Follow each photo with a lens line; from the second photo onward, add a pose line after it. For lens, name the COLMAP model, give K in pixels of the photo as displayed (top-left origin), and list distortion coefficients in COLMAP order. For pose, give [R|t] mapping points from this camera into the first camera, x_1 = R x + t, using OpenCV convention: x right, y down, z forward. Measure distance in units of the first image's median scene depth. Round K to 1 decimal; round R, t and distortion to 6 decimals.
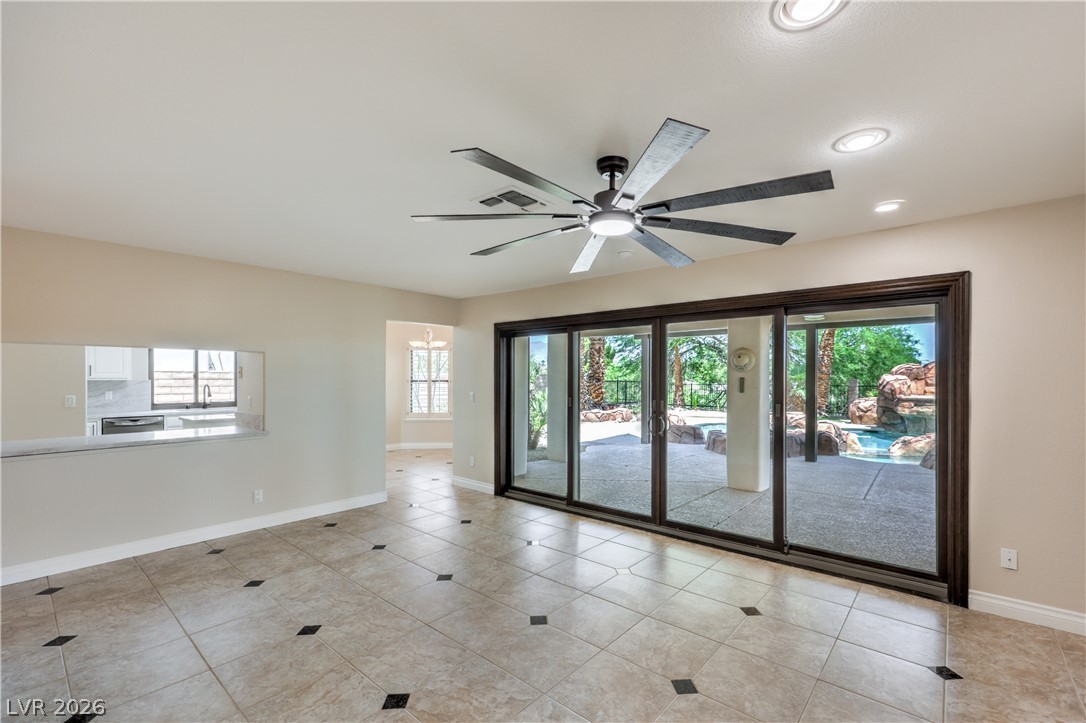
lens RADIAL K [[467.7, 0, 559.9], [0, 467.7, 387.0], [0, 0, 1]] dist [-0.000054, -0.000261]
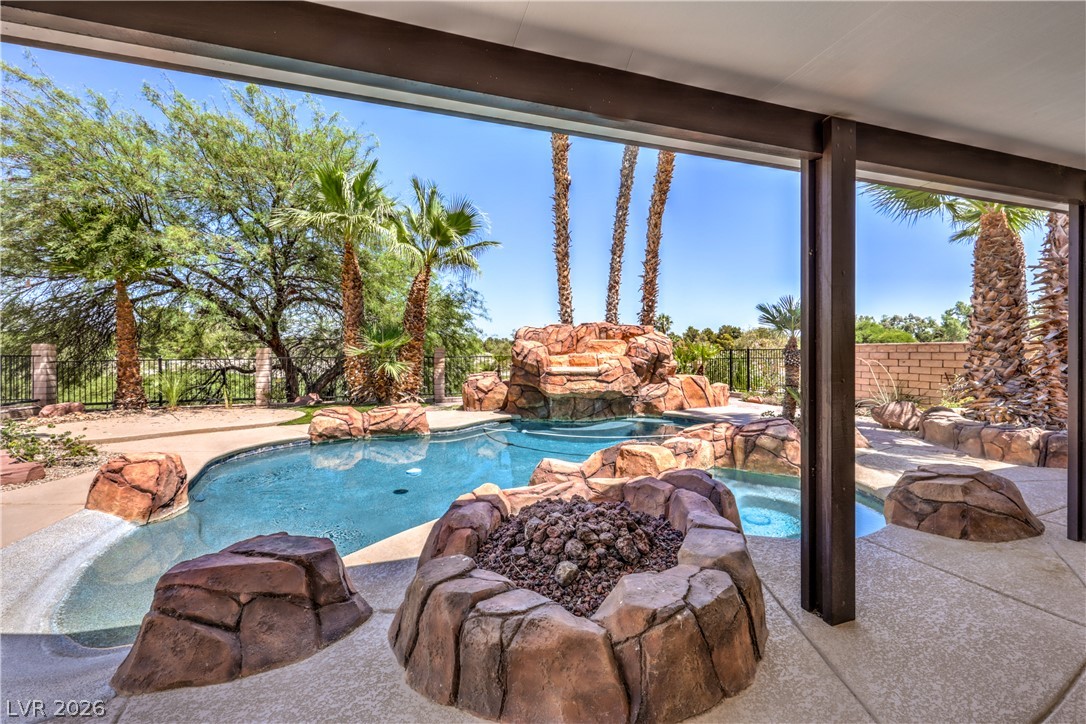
lens RADIAL K [[452.3, 0, 570.3], [0, 452.3, 353.0], [0, 0, 1]] dist [-0.006740, -0.000367]
pose [[0.481612, -0.012621, 0.876294, 0.267342], [0.023887, 0.999714, 0.001270, -0.011843], [-0.876059, 0.020321, 0.481776, 1.290019]]
